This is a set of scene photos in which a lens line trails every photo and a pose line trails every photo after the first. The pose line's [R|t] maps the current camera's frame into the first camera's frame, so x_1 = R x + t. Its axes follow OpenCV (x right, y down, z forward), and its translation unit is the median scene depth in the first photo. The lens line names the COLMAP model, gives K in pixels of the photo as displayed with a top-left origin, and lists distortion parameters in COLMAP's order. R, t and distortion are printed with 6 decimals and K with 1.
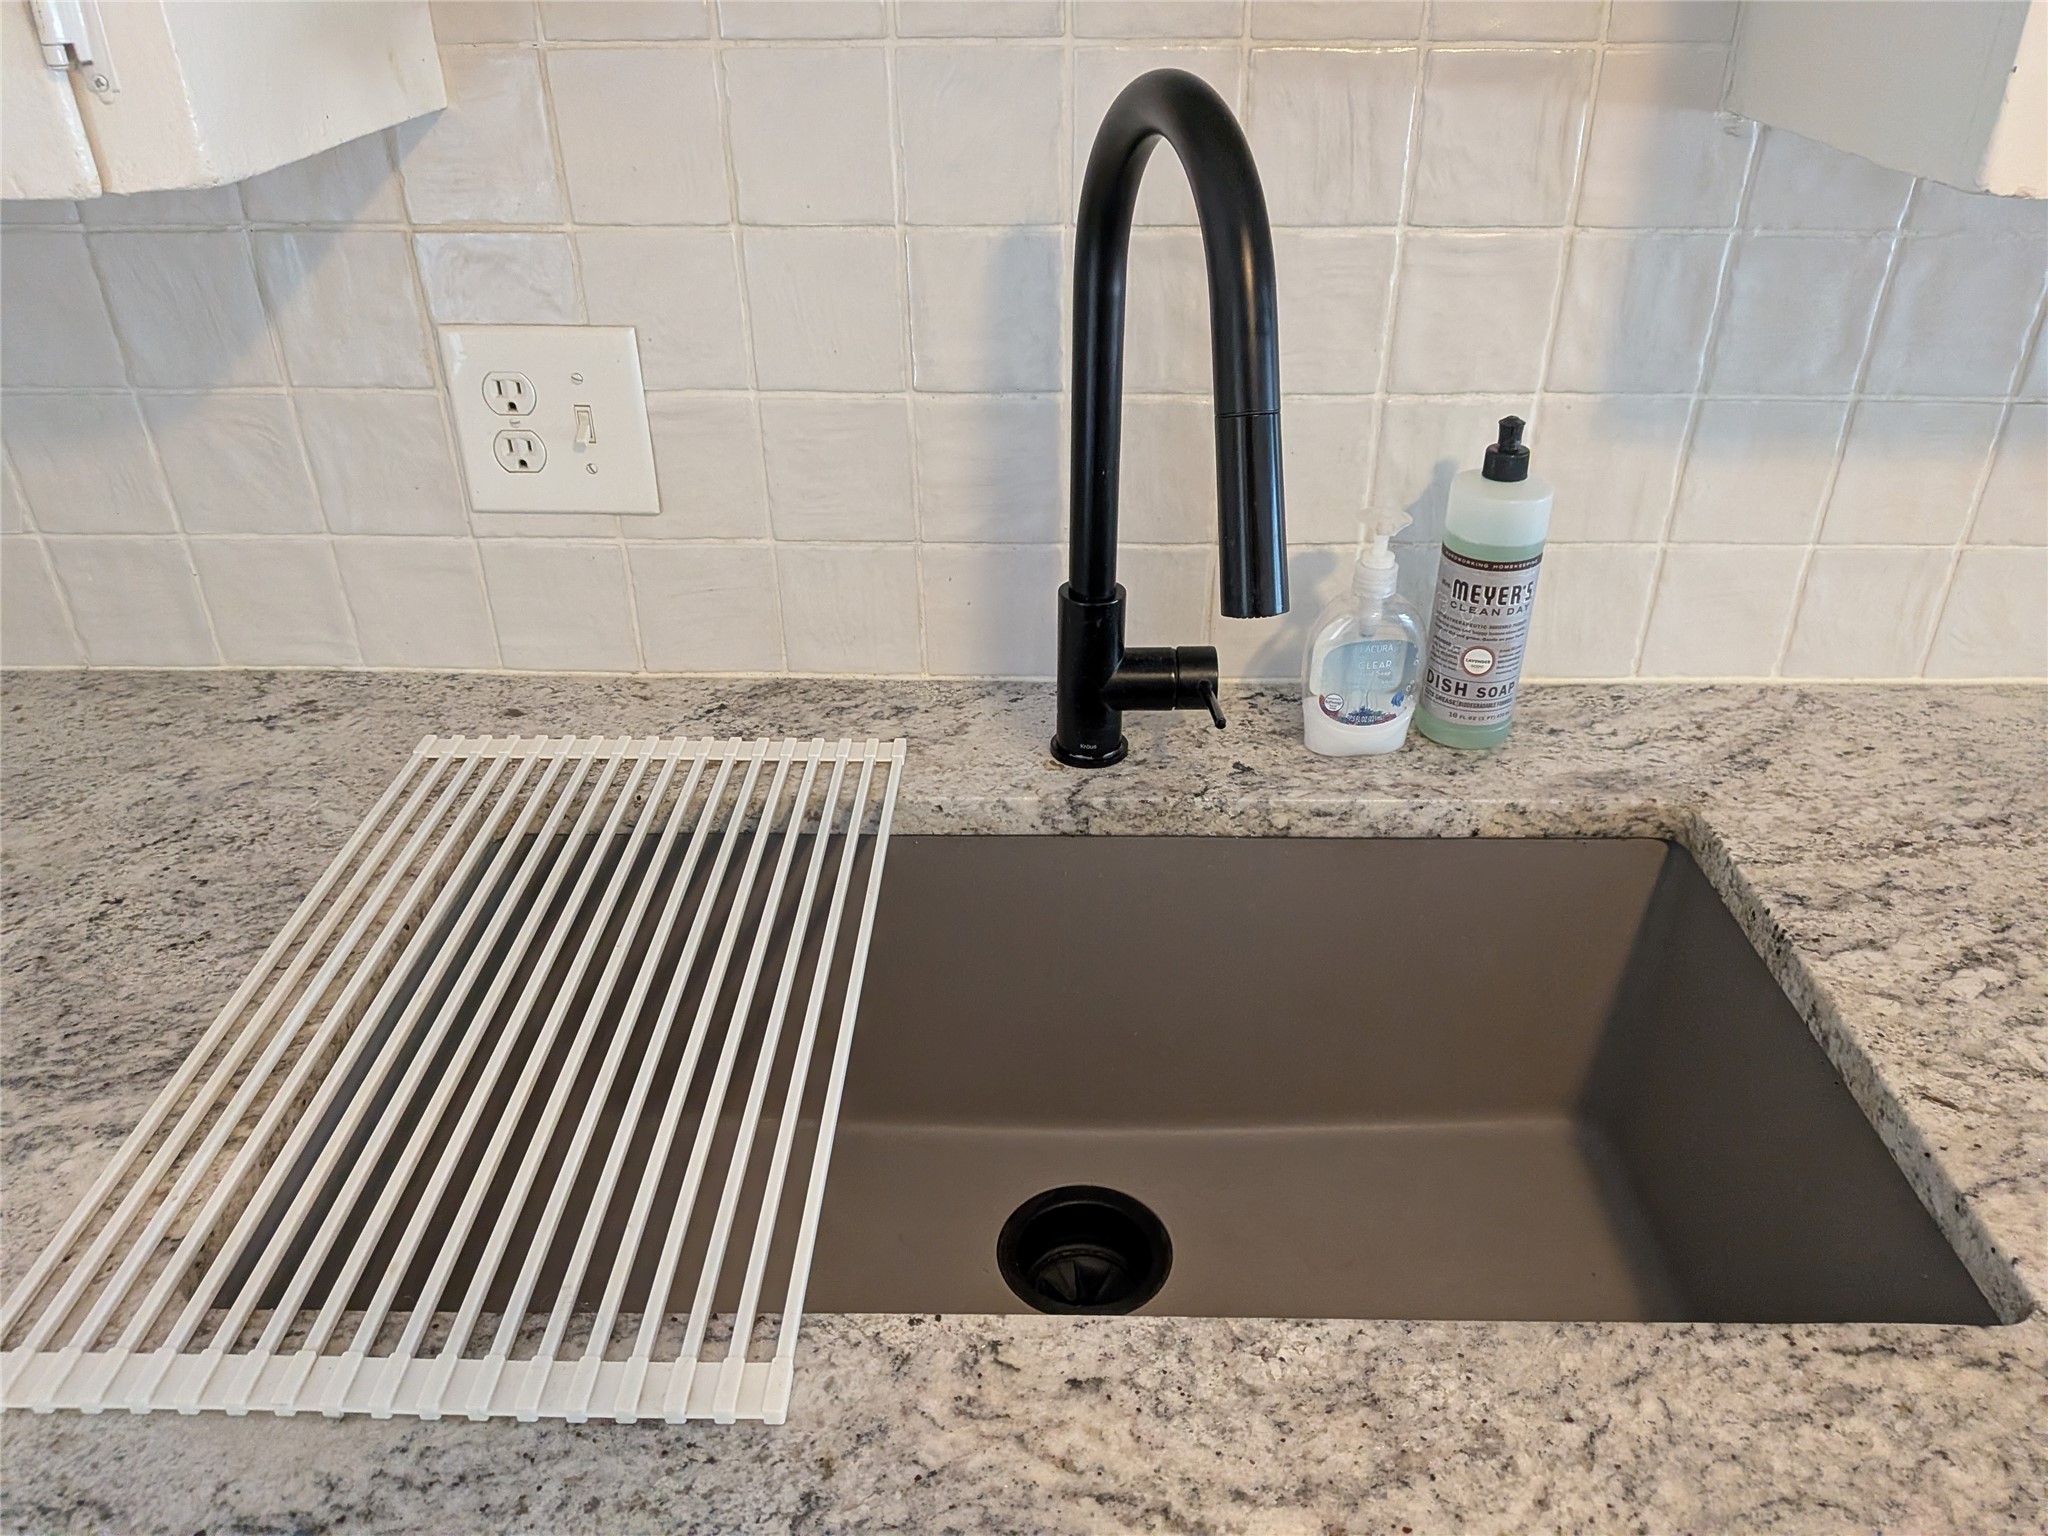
lens RADIAL K [[1469.8, 0, 1037.9], [0, 1469.8, 788.6], [0, 0, 1]] dist [0.055328, -0.084844]
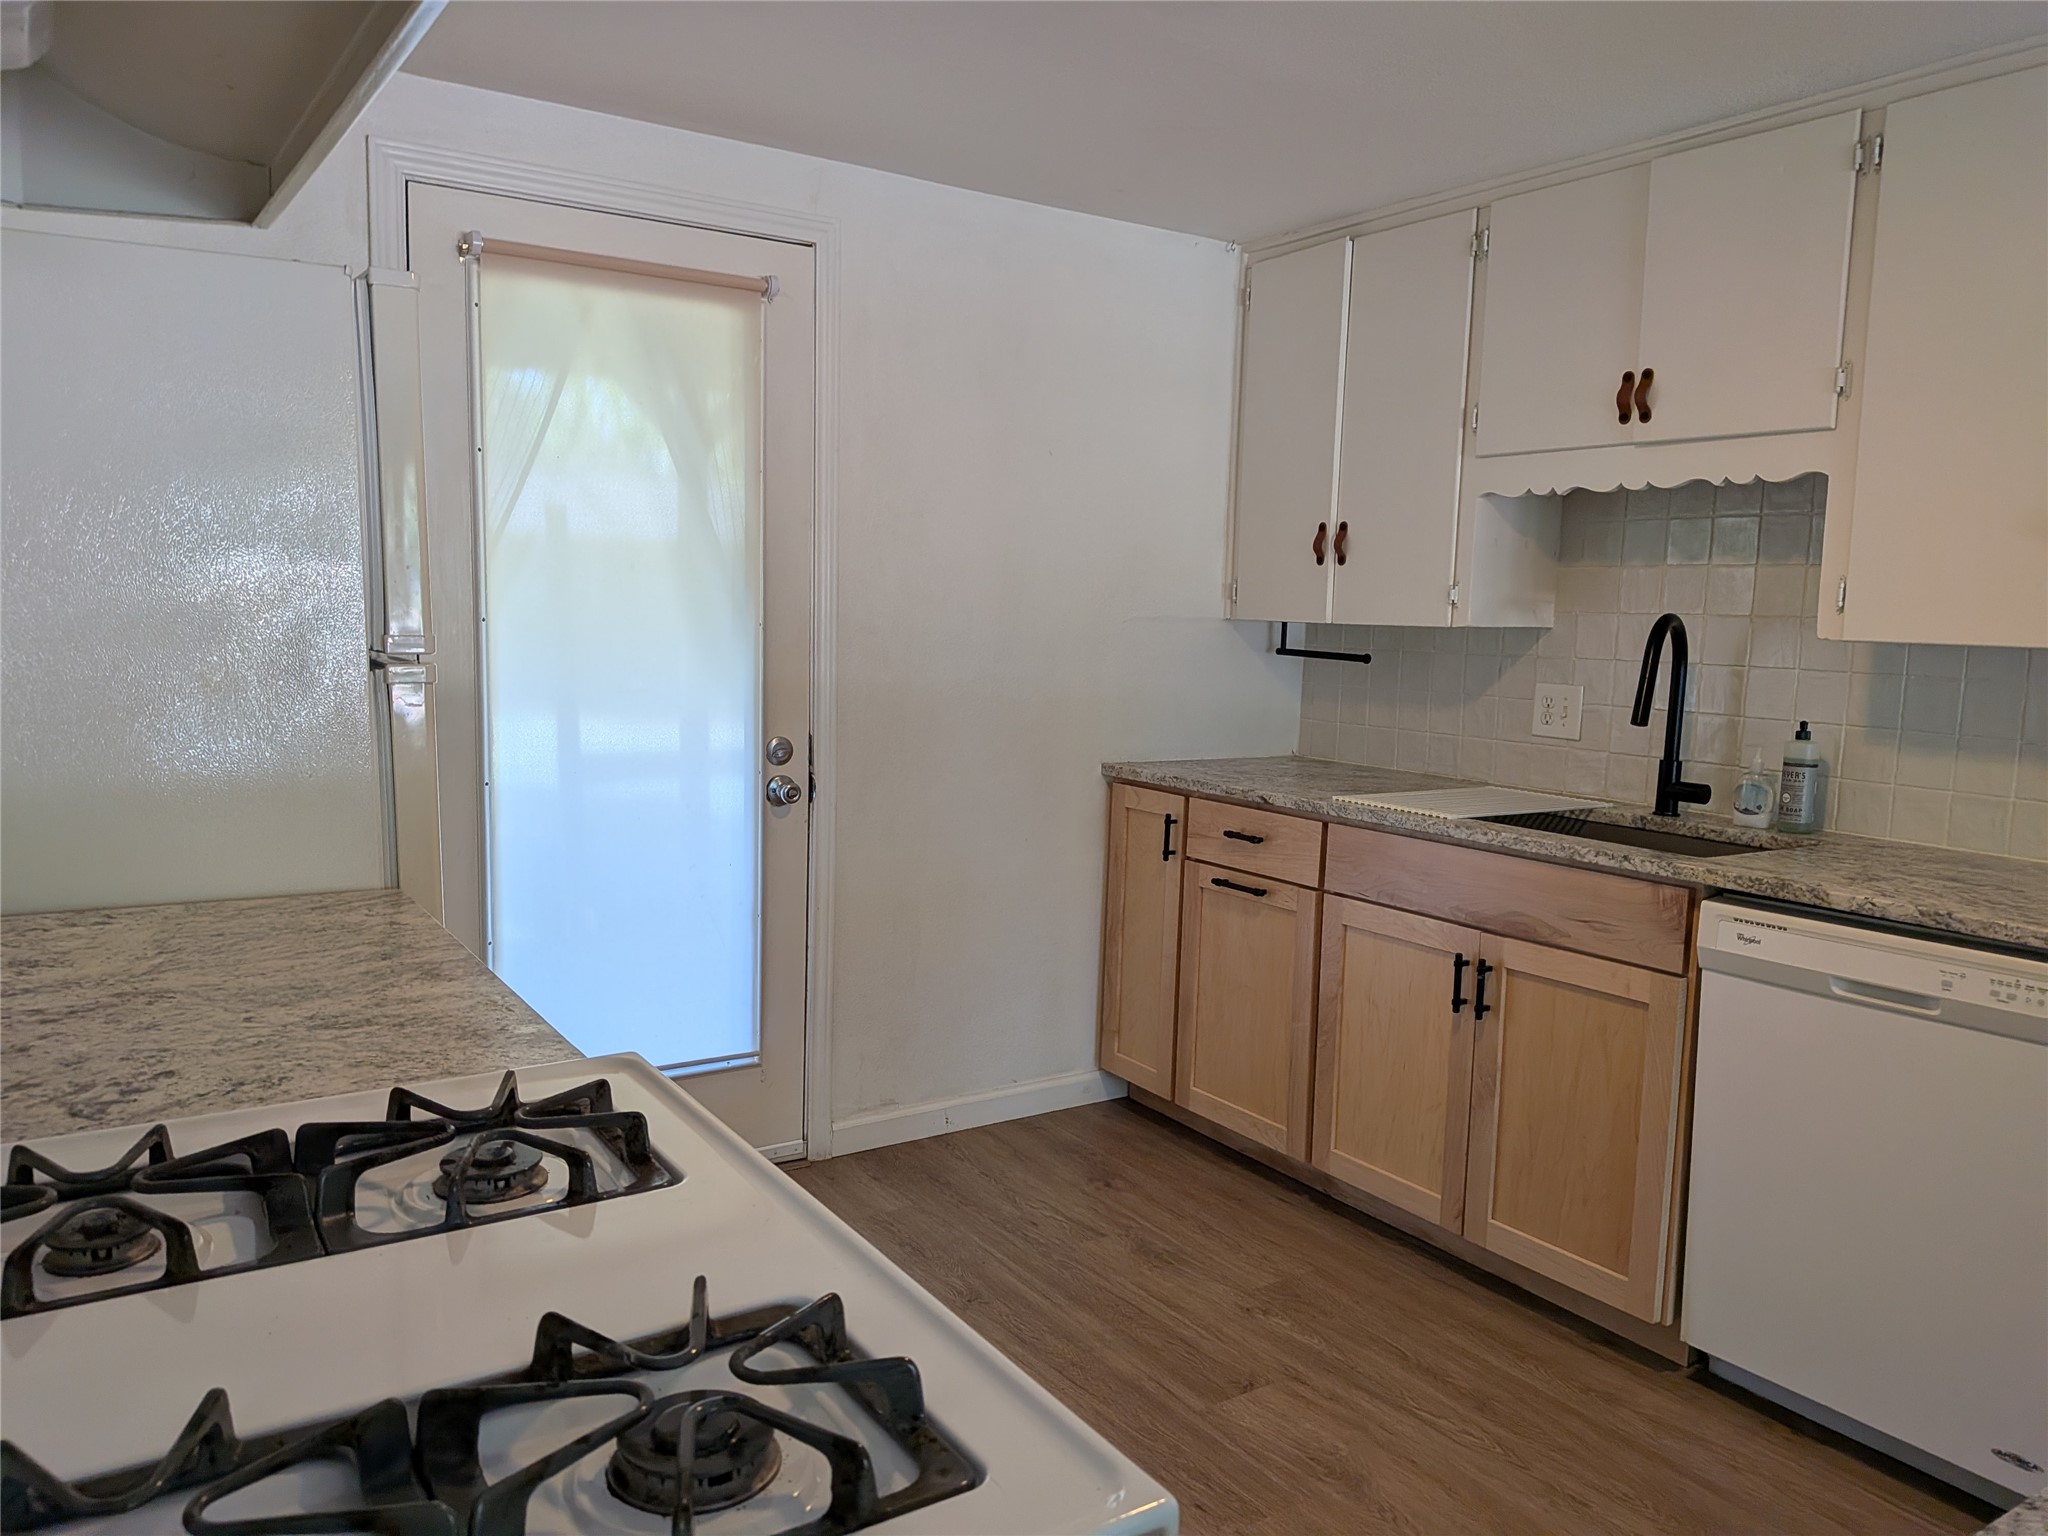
lens RADIAL K [[1469.8, 0, 1026.1], [0, 1469.8, 796.7], [0, 0, 1]] dist [0.055328, -0.084844]
pose [[0.559485, 0.122785, -0.819696, 1.926311], [-0.449948, 0.875548, -0.175962, 1.149667], [0.696078, 0.467268, 0.545102, -1.738074]]
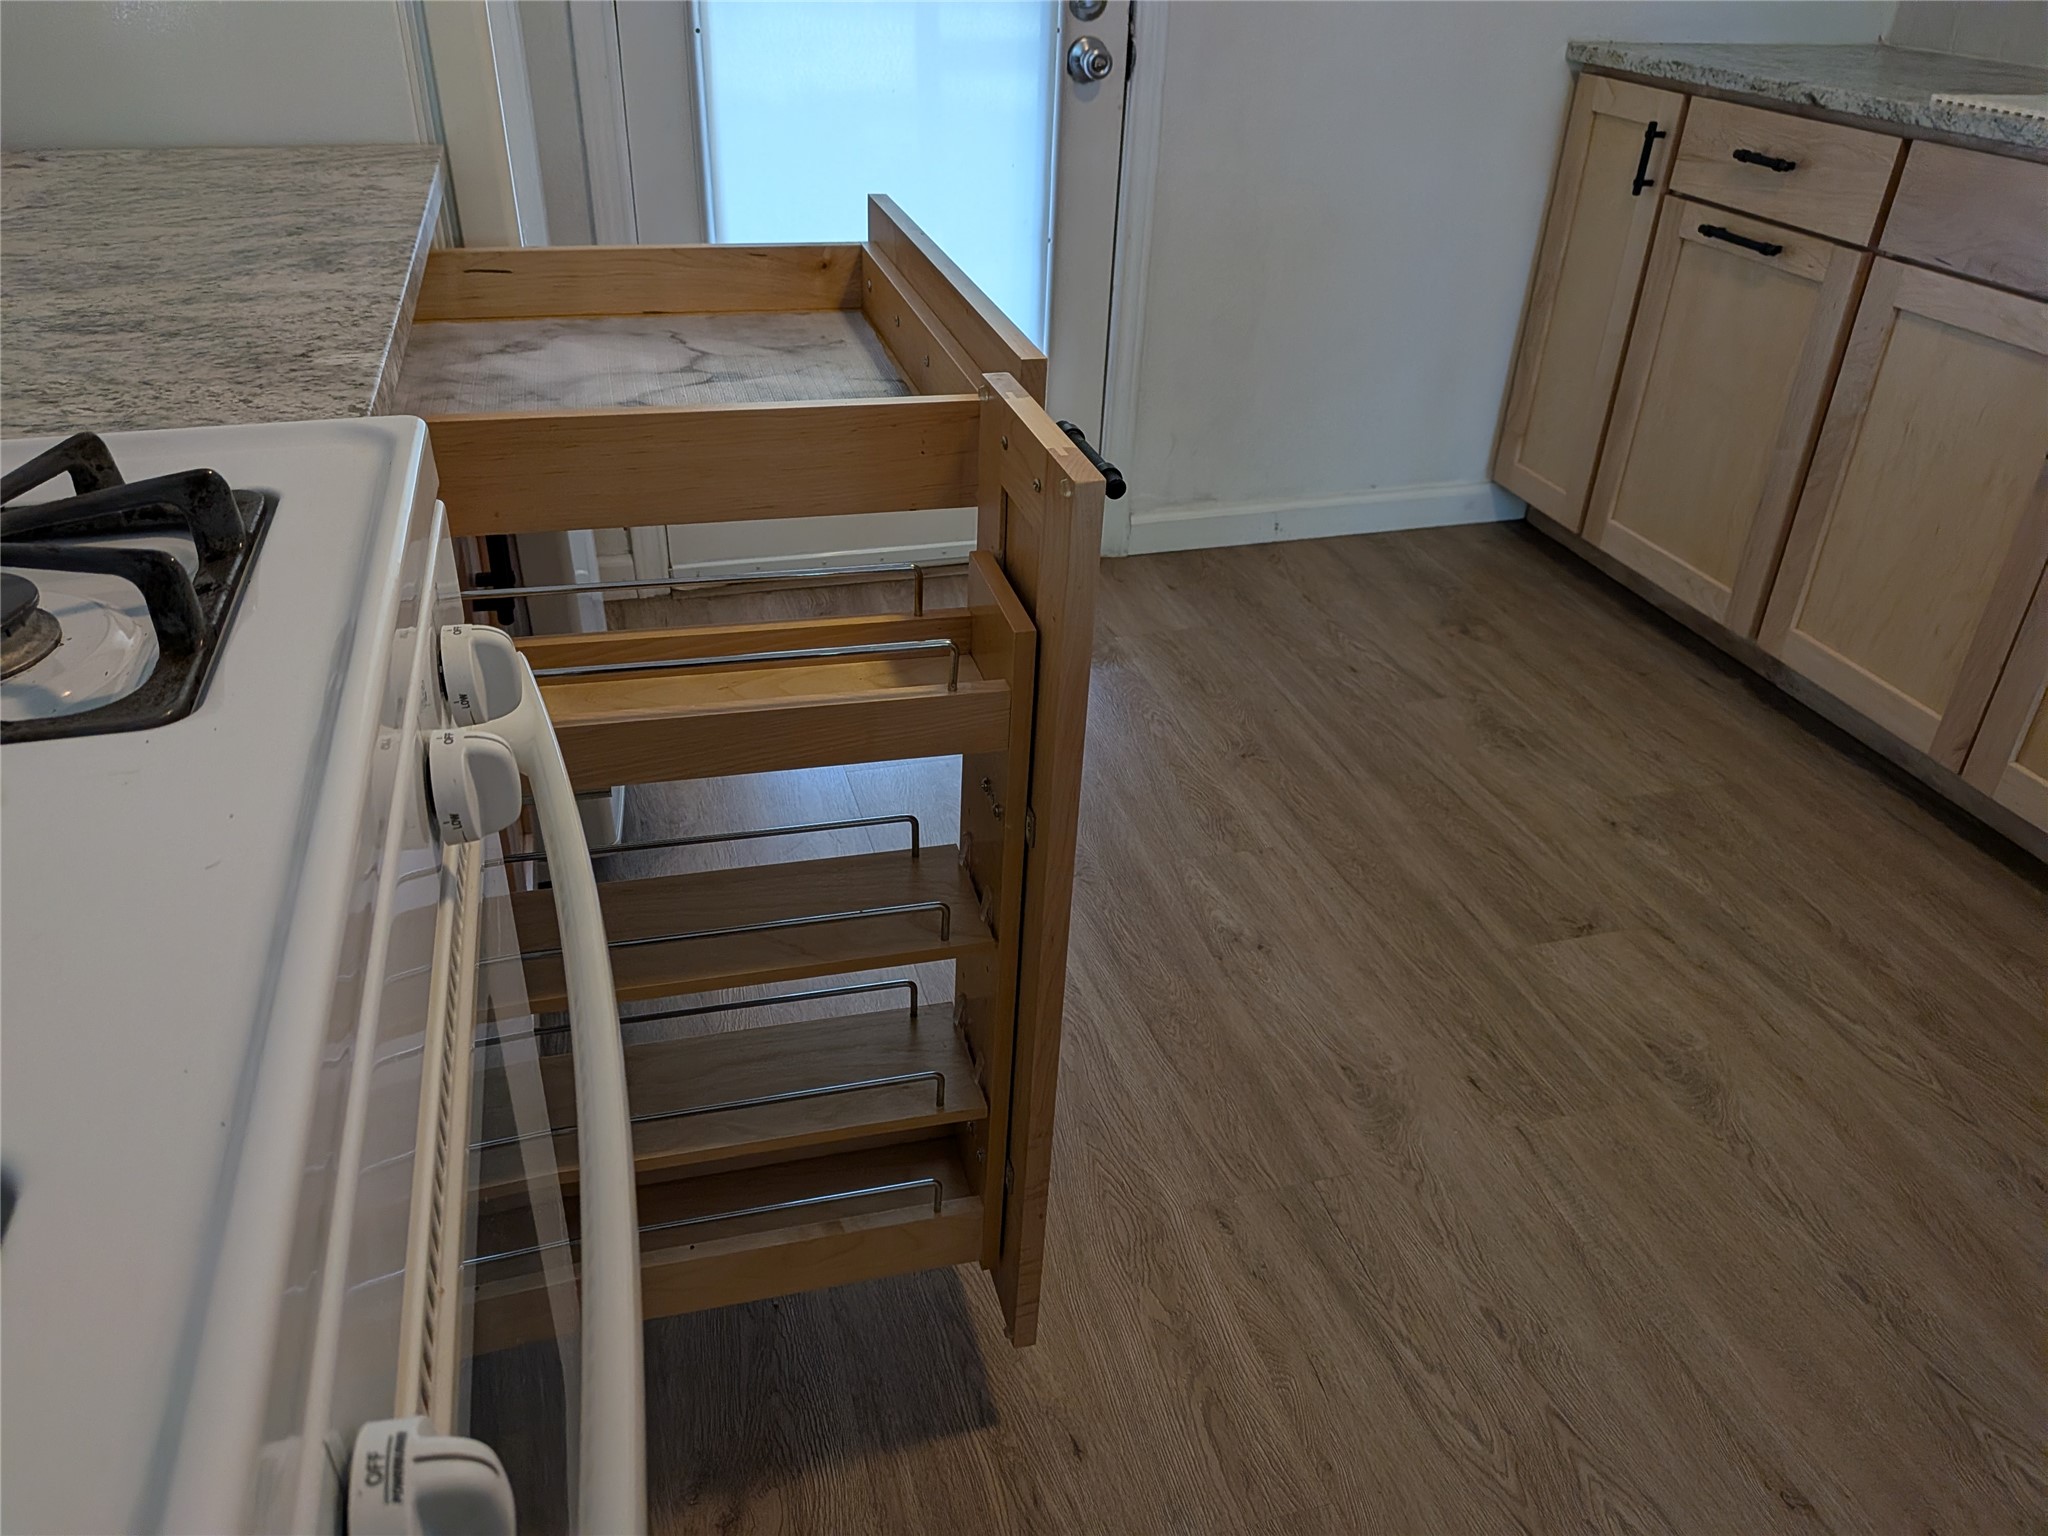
lens RADIAL K [[1469.8, 0, 986.8], [0, 1469.8, 755.8], [0, 0, 1]] dist [0.055328, -0.084844]
pose [[0.267880, 0.498001, -0.824764, 1.416669], [-0.515612, 0.797245, 0.313917, 1.030908], [0.813870, 0.341166, 0.470342, -1.195594]]
